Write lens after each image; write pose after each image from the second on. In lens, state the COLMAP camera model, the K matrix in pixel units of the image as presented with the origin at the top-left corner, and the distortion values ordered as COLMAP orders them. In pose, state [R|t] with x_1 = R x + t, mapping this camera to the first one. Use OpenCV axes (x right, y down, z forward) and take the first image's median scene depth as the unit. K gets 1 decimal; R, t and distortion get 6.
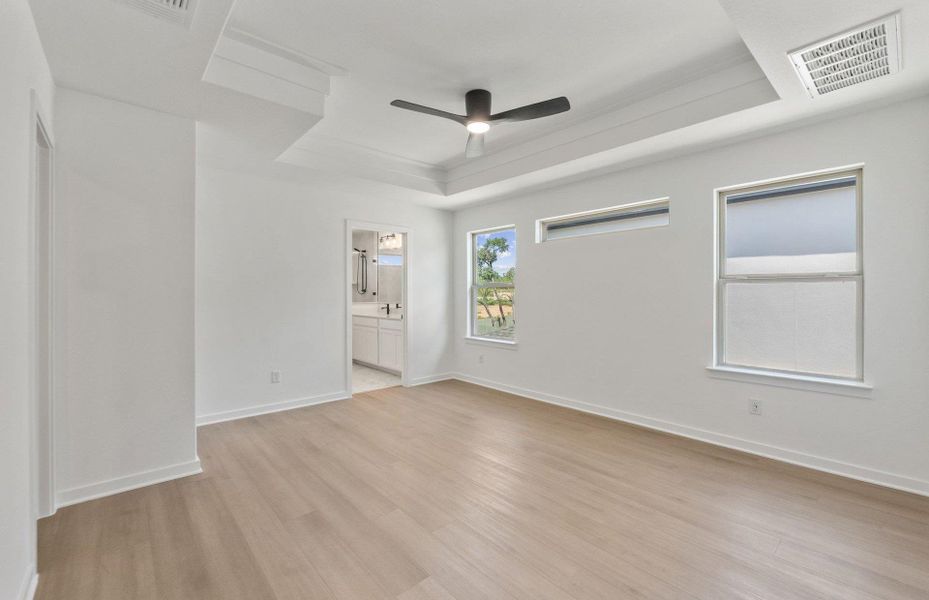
lens RADIAL K [[392.9, 0, 467.0], [0, 392.9, 291.1], [0, 0, 1]] dist [-0.002920, -0.000542]
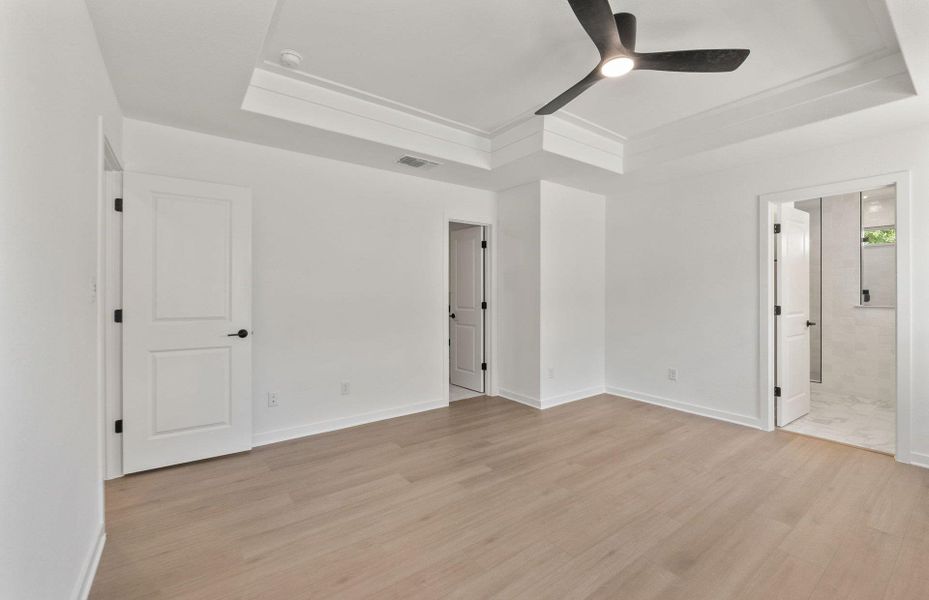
lens RADIAL K [[392.9, 0, 467.0], [0, 392.9, 291.1], [0, 0, 1]] dist [-0.002920, -0.000542]
pose [[-0.105925, 0.005868, -0.994357, 0.764498], [0.013408, 0.999900, 0.004472, -0.011153], [0.994284, -0.012858, -0.105993, 0.763053]]
